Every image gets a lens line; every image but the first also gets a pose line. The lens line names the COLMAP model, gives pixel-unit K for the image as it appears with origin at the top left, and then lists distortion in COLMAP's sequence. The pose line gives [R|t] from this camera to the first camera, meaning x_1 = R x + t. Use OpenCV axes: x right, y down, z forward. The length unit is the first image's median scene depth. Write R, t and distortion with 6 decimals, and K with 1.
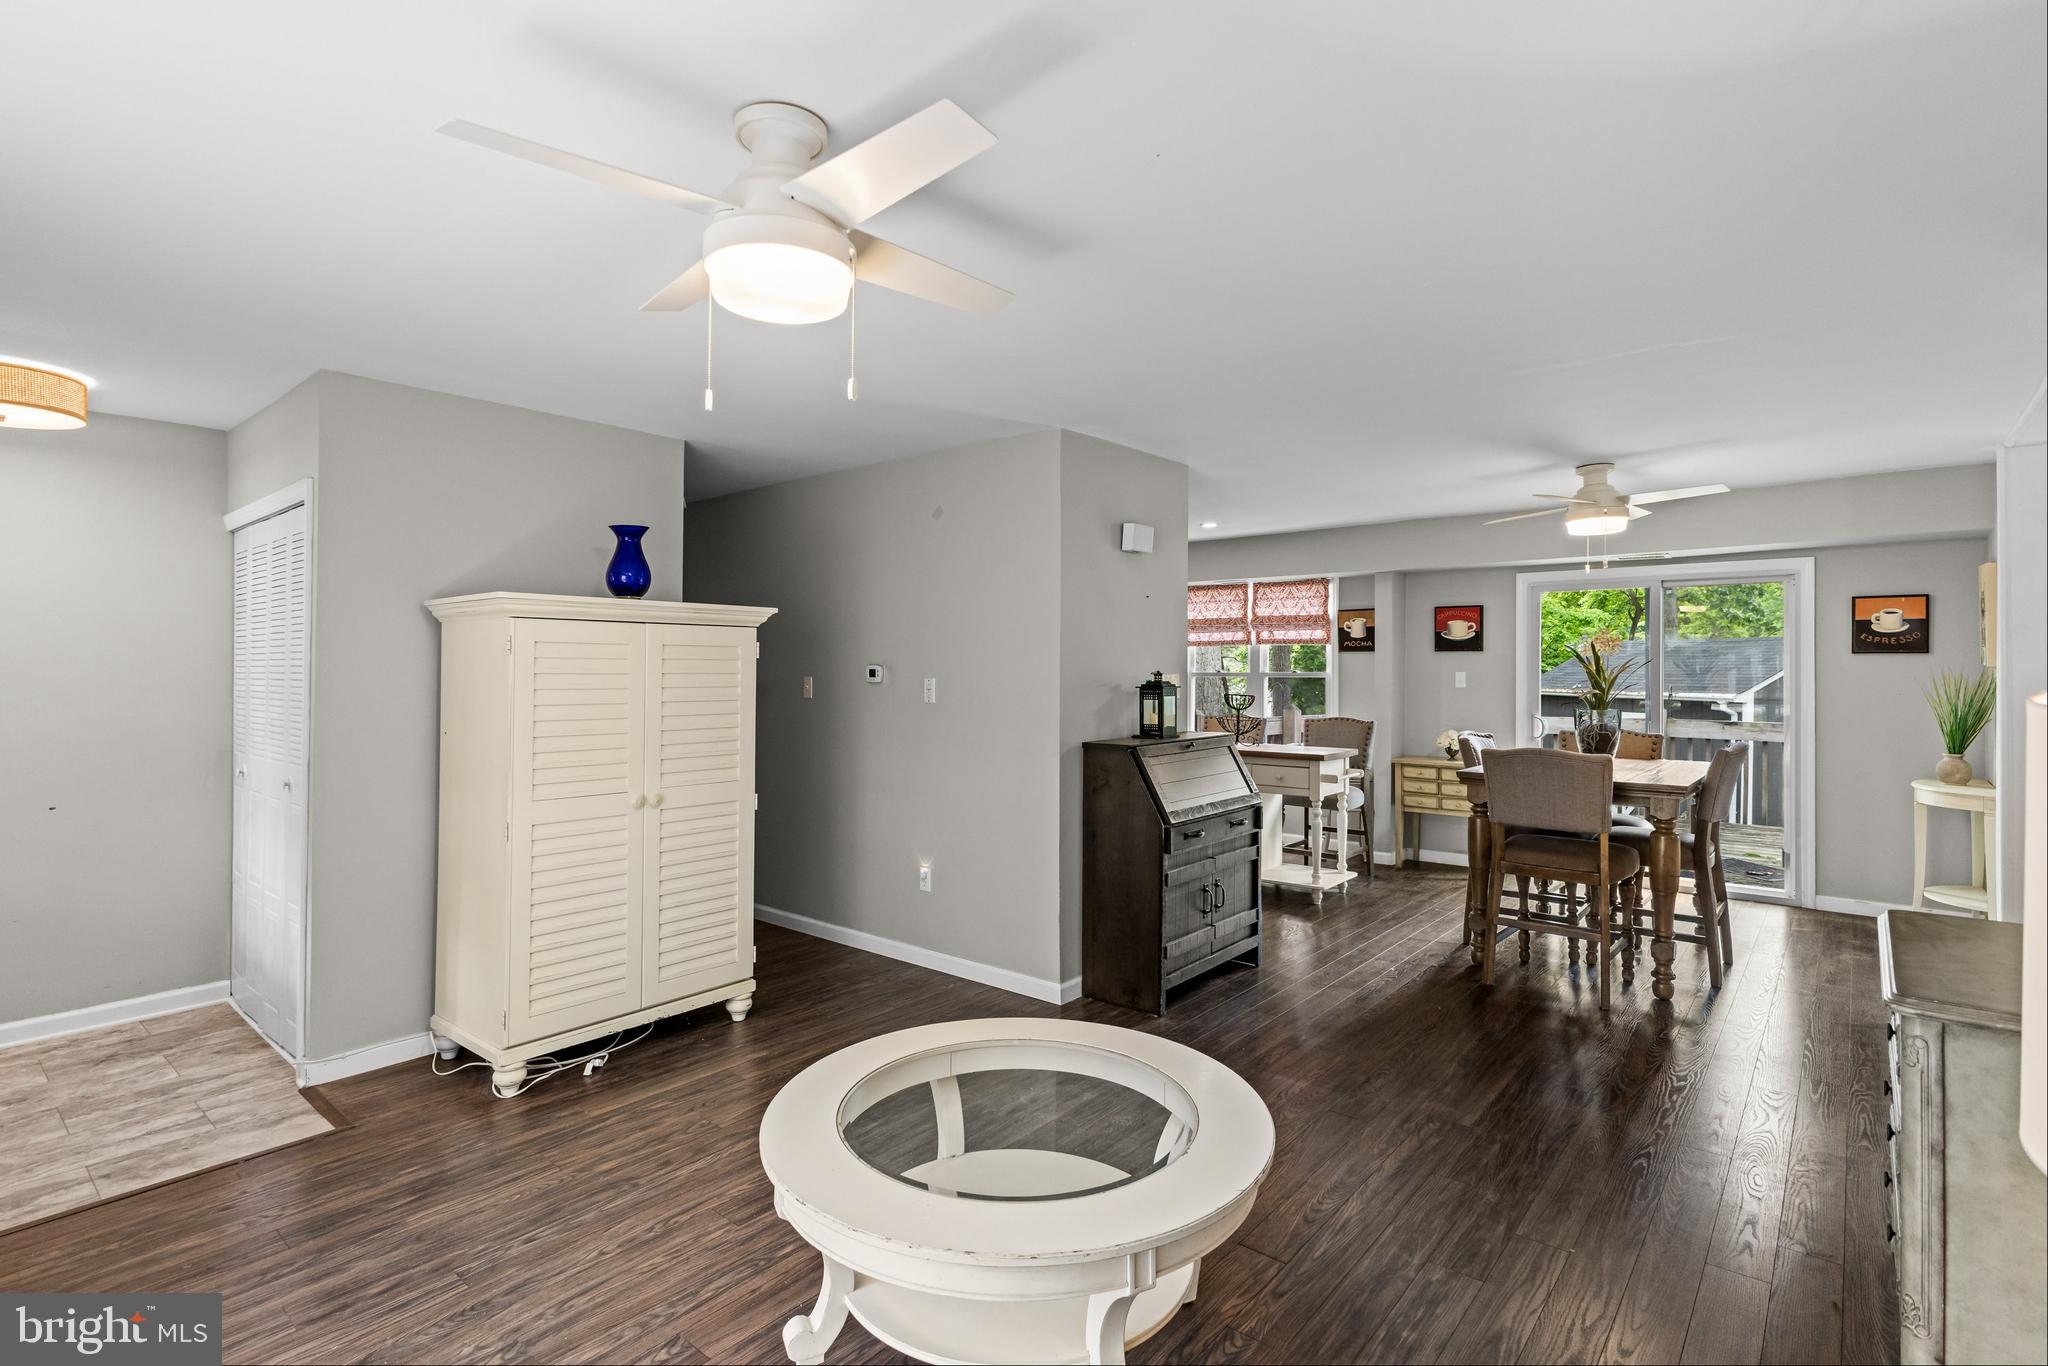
lens RADIAL K [[971.9, 0, 1039.9], [0, 971.9, 674.4], [0, 0, 1]] dist [-0.003870, -0.000543]
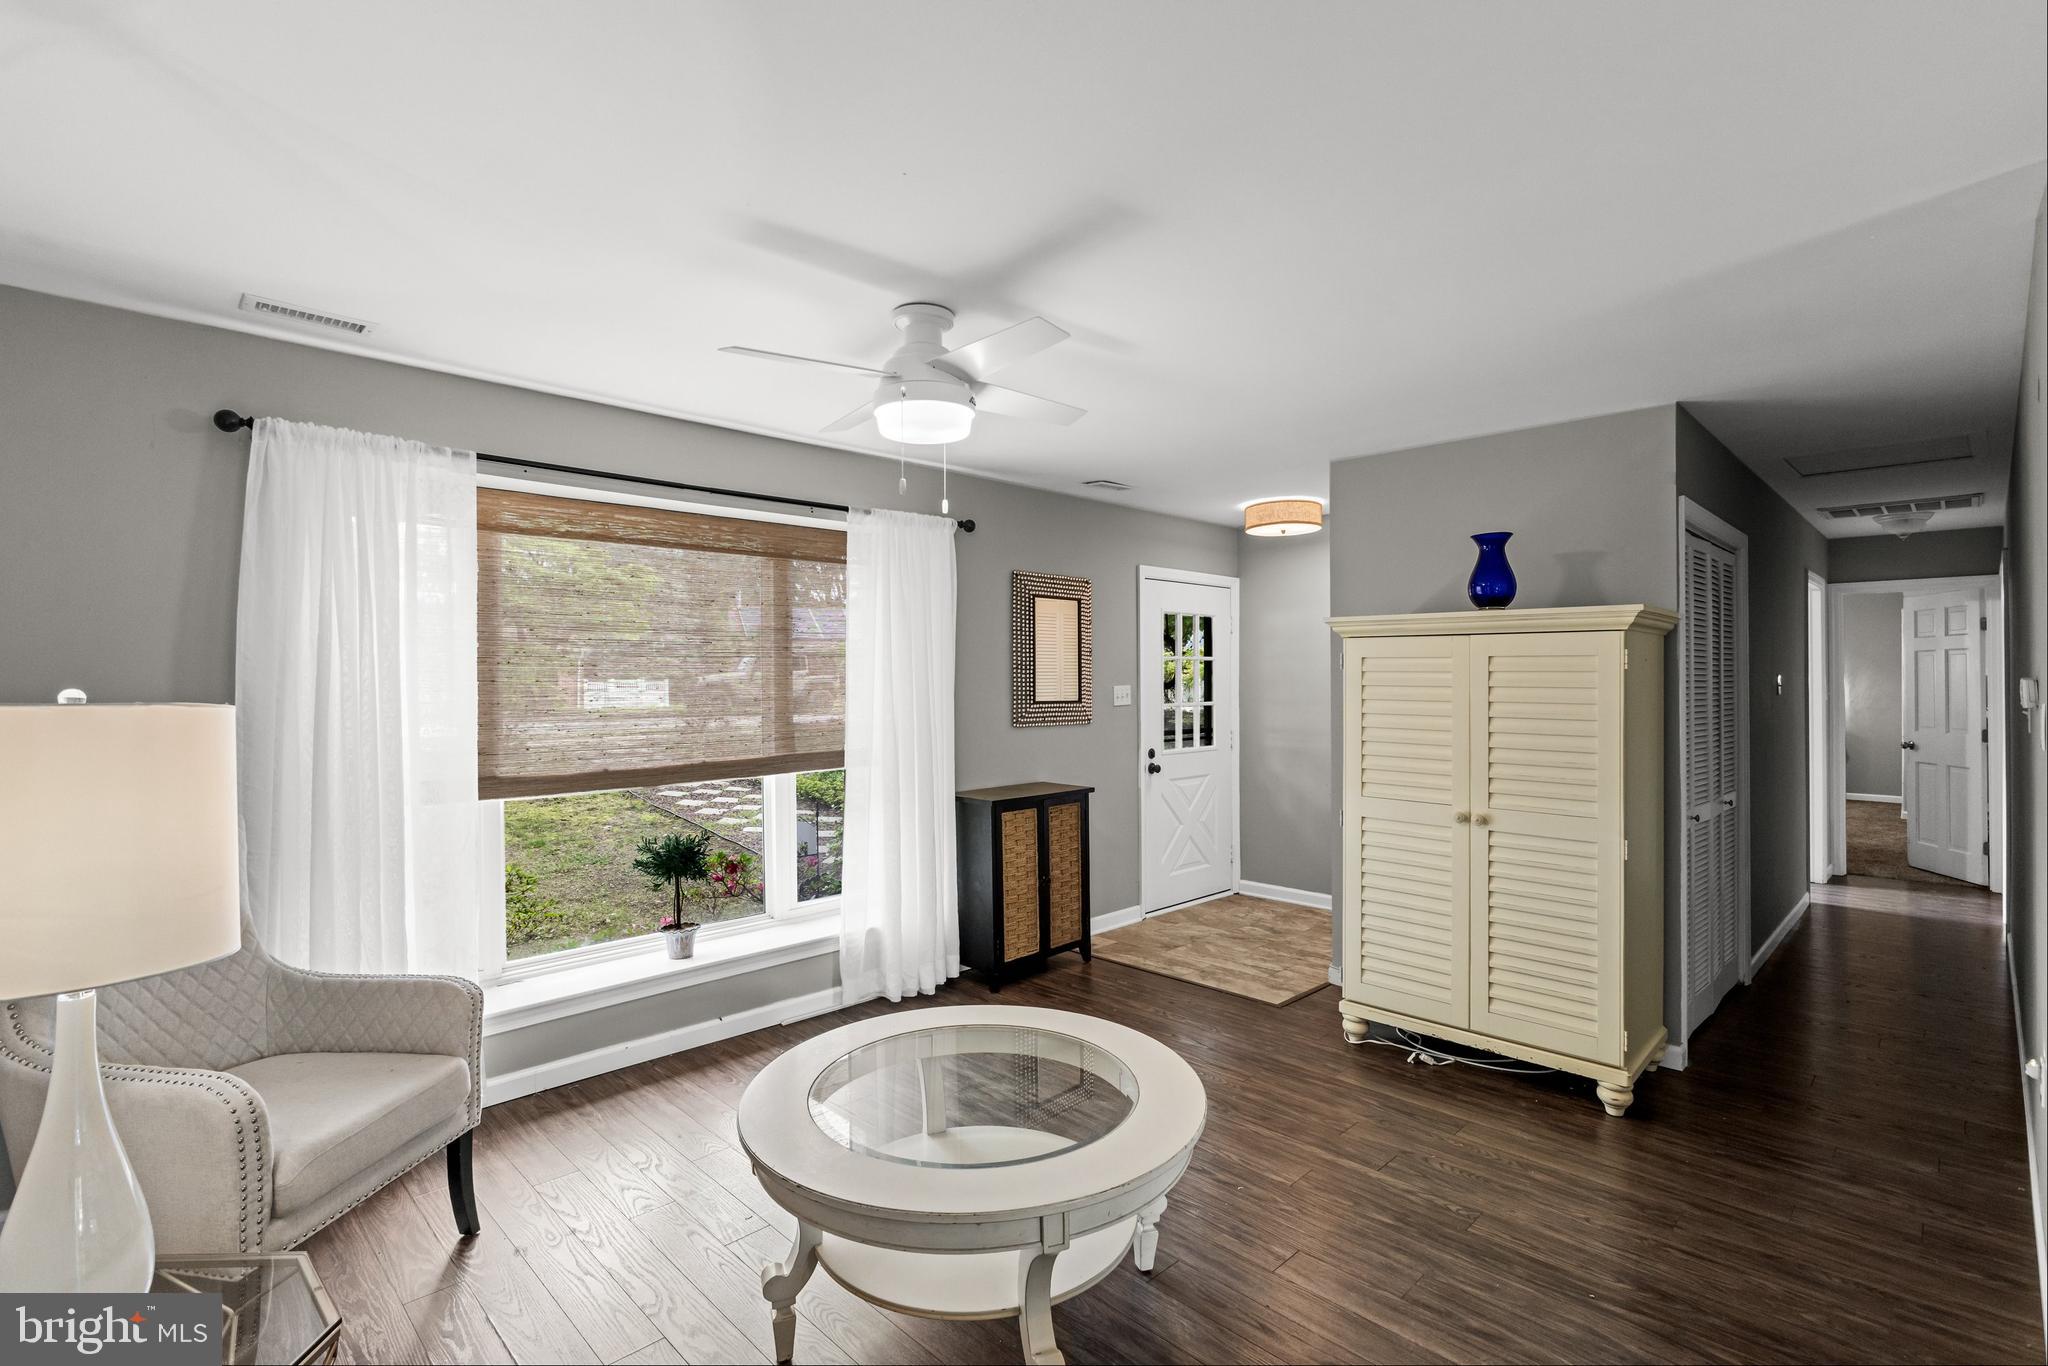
lens RADIAL K [[935.4, 0, 1034.1], [0, 935.4, 683.3], [0, 0, 1]] dist [-0.010234, -0.000018]
pose [[-0.103462, 0.004039, -0.994625, 0.612352], [-0.003337, 0.999985, 0.004408, -0.007235], [0.994628, 0.003776, -0.103447, 0.713183]]
